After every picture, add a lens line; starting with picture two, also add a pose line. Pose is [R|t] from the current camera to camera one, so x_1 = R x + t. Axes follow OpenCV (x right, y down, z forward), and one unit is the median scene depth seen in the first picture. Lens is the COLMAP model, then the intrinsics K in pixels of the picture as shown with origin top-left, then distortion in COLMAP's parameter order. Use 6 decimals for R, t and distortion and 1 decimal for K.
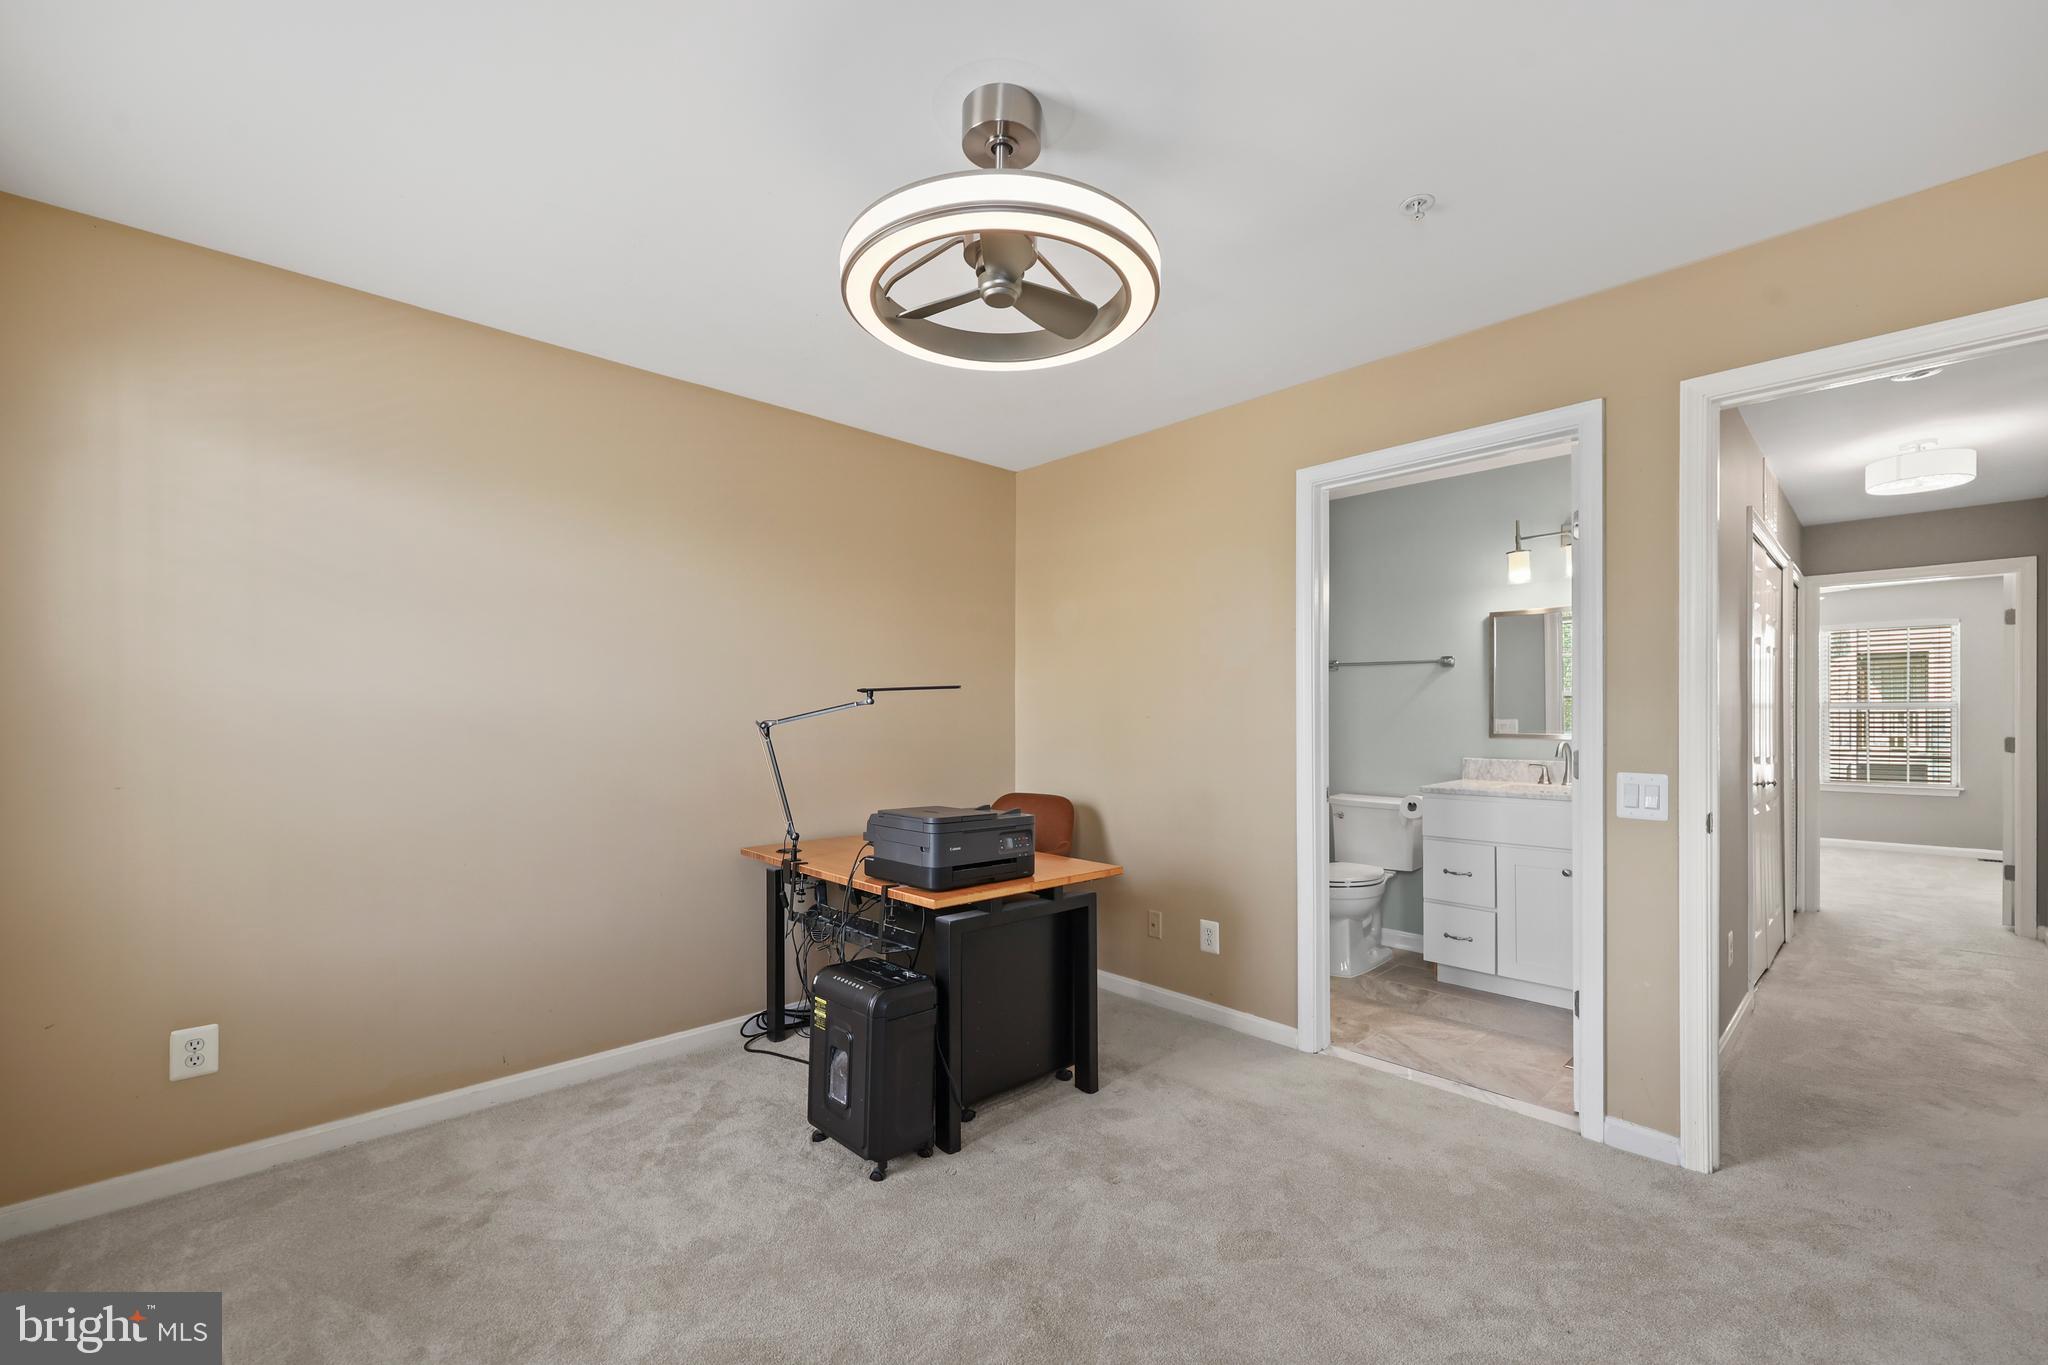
lens RADIAL K [[818.9, 0, 1023.1], [0, 818.9, 717.0], [0, 0, 1]] dist [0.001358, 0.000122]
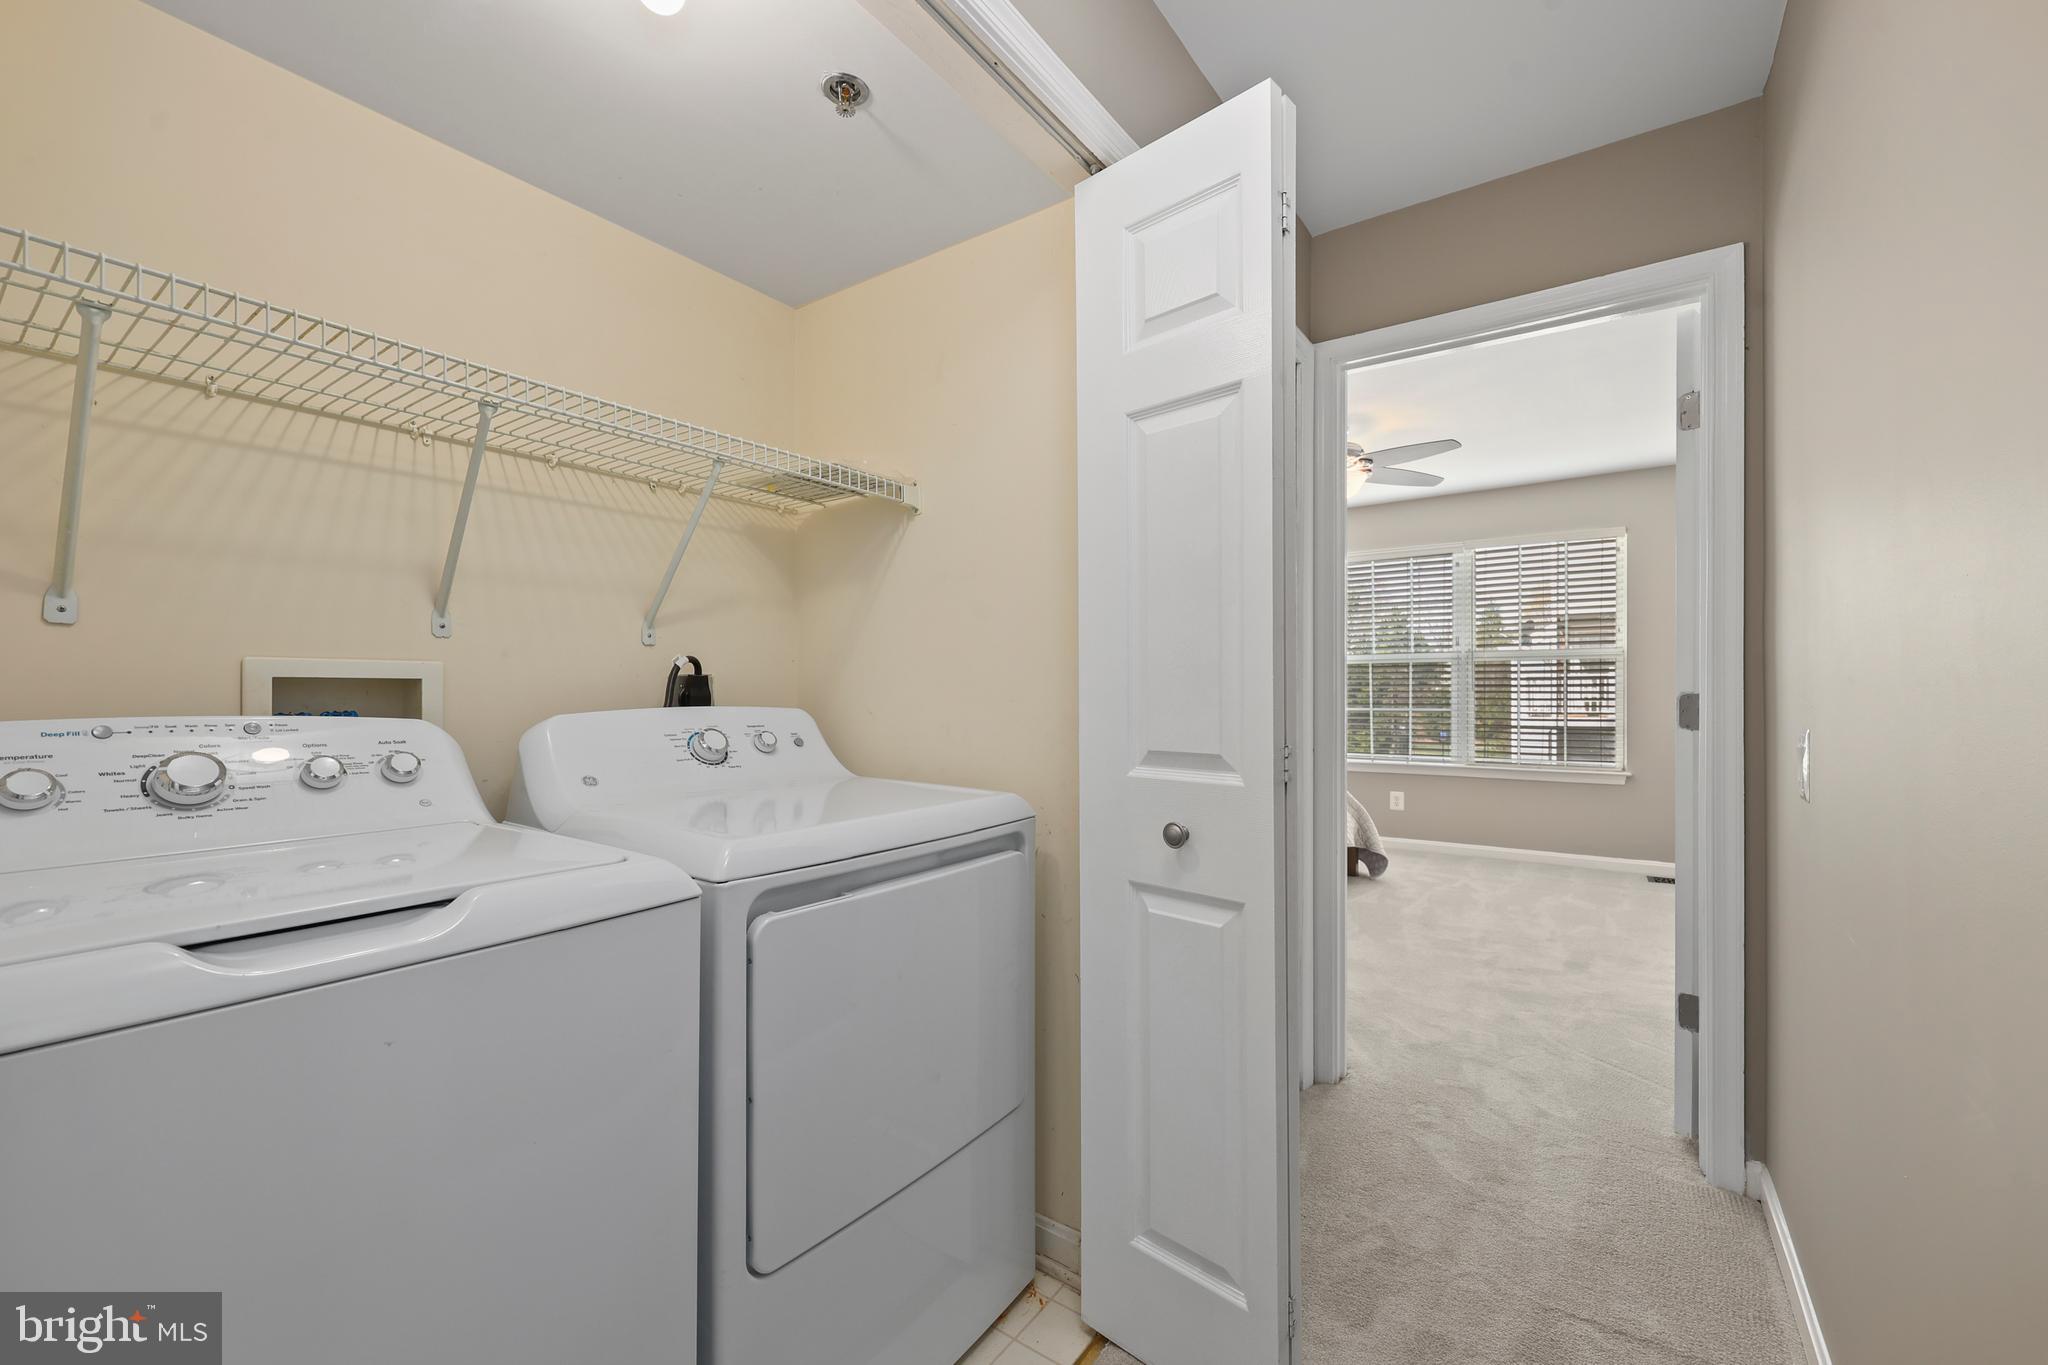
lens RADIAL K [[818.9, 0, 1023.1], [0, 818.9, 717.0], [0, 0, 1]] dist [0.001358, 0.000122]
pose [[0.980028, -0.023528, 0.197461, 0.554559], [0.018961, 0.999508, 0.024988, 0.014048], [-0.197951, -0.020745, 0.979992, 0.463441]]
